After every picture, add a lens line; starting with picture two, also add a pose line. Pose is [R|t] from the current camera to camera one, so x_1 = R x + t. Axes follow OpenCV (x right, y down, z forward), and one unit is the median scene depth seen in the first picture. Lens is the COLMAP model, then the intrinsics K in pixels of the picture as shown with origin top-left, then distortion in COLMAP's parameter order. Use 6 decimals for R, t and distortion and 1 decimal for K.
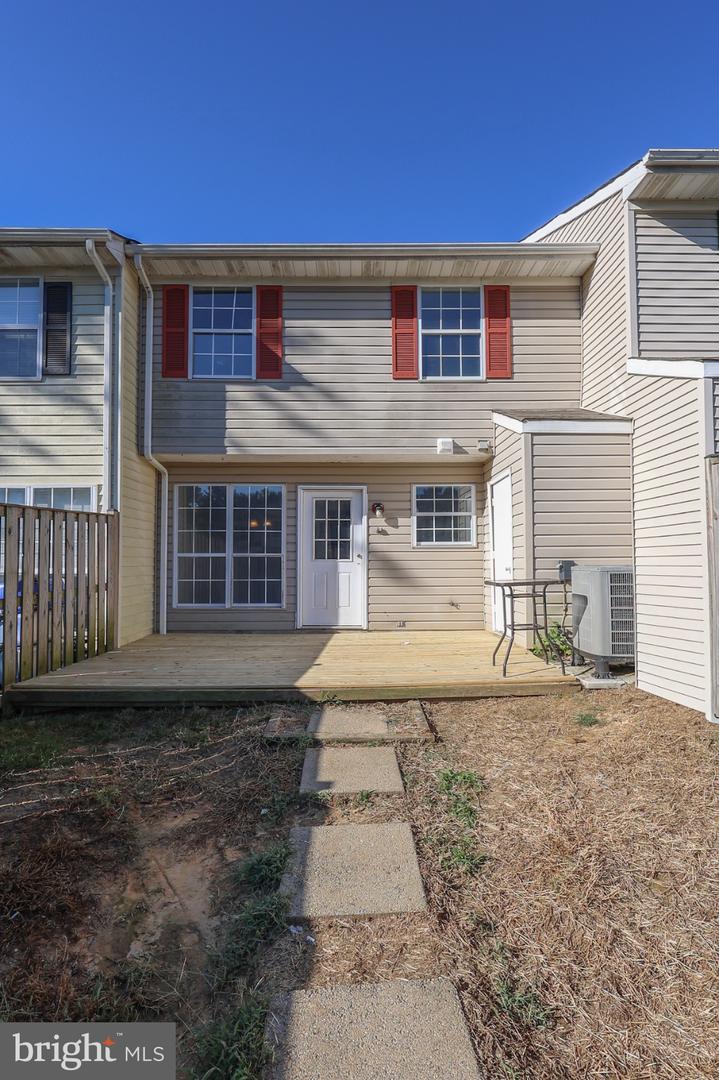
lens RADIAL K [[519.3, 0, 358.9], [0, 519.3, 544.3], [0, 0, 1]] dist [0.005088, 0.000667]
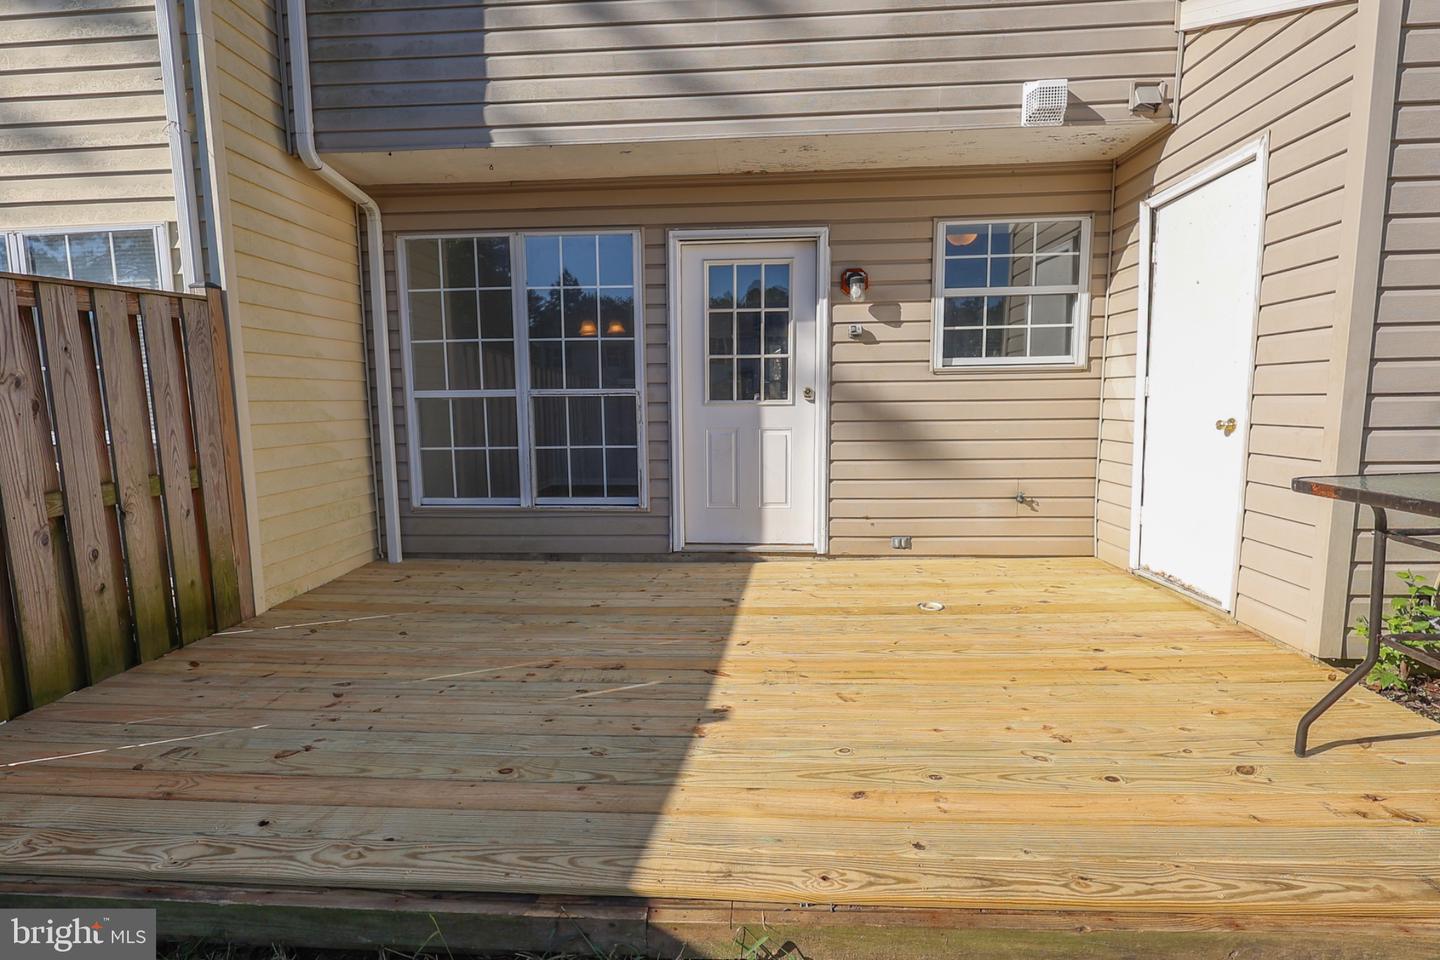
lens RADIAL K [[692.5, 0, 719.4], [0, 692.5, 470.1], [0, 0, 1]] dist [0.005088, 0.000667]
pose [[0.996984, -0.002226, -0.077573, -0.030483], [0.013120, 0.990034, 0.140213, 0.004300], [0.076488, -0.140808, 0.987078, 0.401836]]
